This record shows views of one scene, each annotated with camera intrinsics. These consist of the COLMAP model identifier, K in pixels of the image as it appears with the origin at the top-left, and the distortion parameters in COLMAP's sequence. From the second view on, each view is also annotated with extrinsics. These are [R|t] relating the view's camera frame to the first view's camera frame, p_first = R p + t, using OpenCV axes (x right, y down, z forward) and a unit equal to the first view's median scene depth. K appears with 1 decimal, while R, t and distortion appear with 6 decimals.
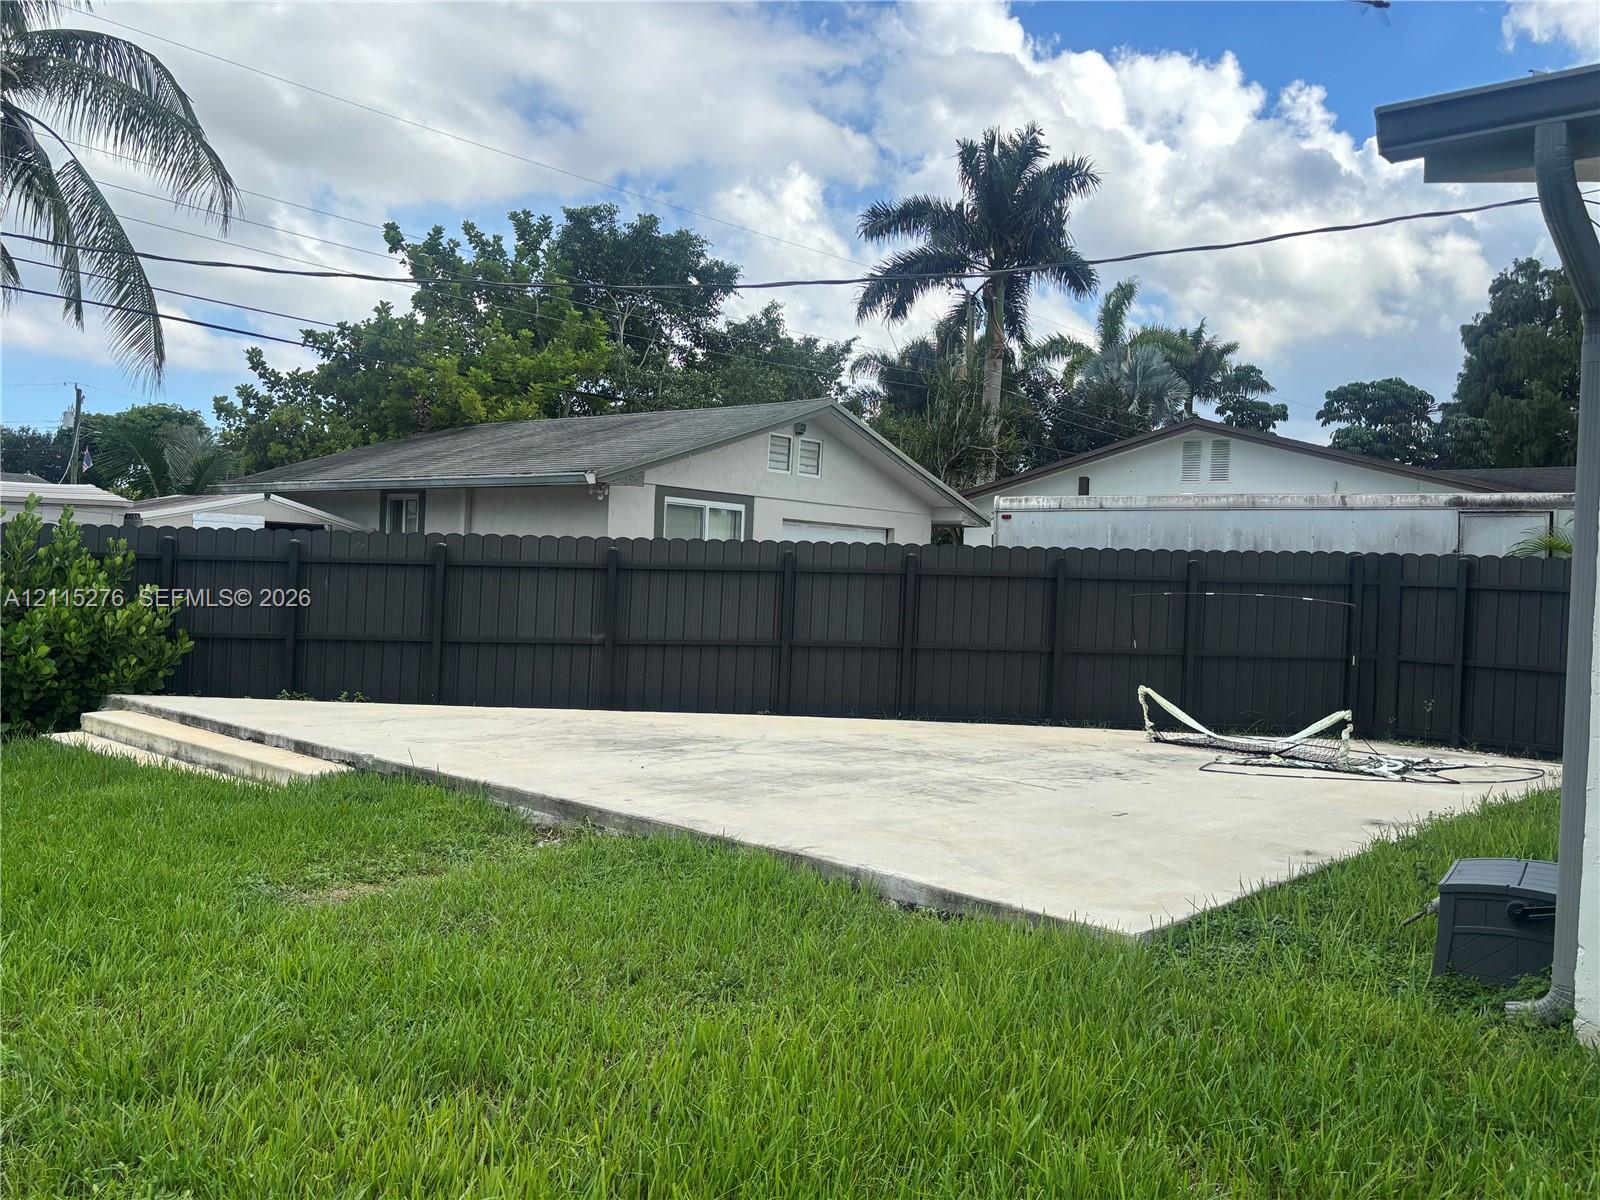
lens RADIAL K [[1320.5, 0, 800.0], [0, 1320.5, 600.0], [0, 0, 1]] dist [-0.085621, -0.000751]
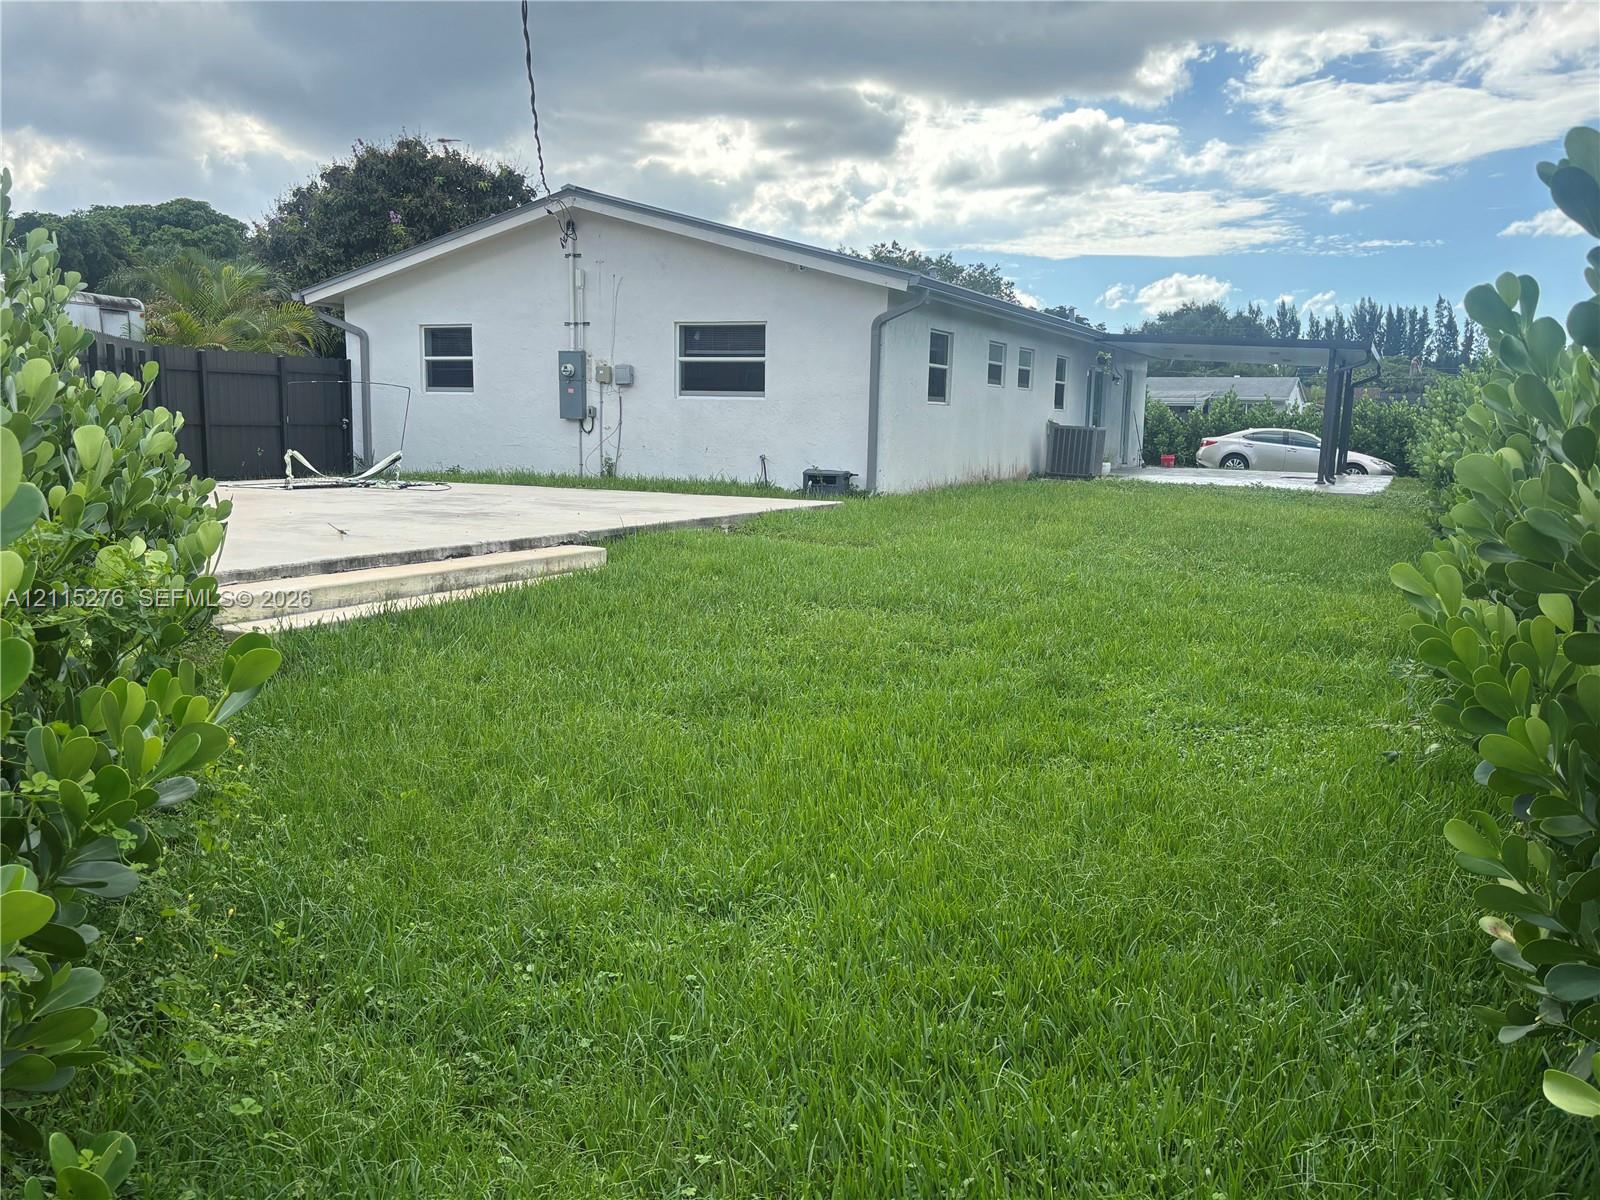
lens RADIAL K [[1320.5, 0, 800.0], [0, 1320.5, 600.0], [0, 0, 1]] dist [-0.085621, -0.000751]
pose [[-0.283774, -0.182080, 0.941445, -1.486248], [-0.038517, 0.983178, 0.178542, -0.053823], [-0.958117, 0.014404, -0.286014, 1.042735]]
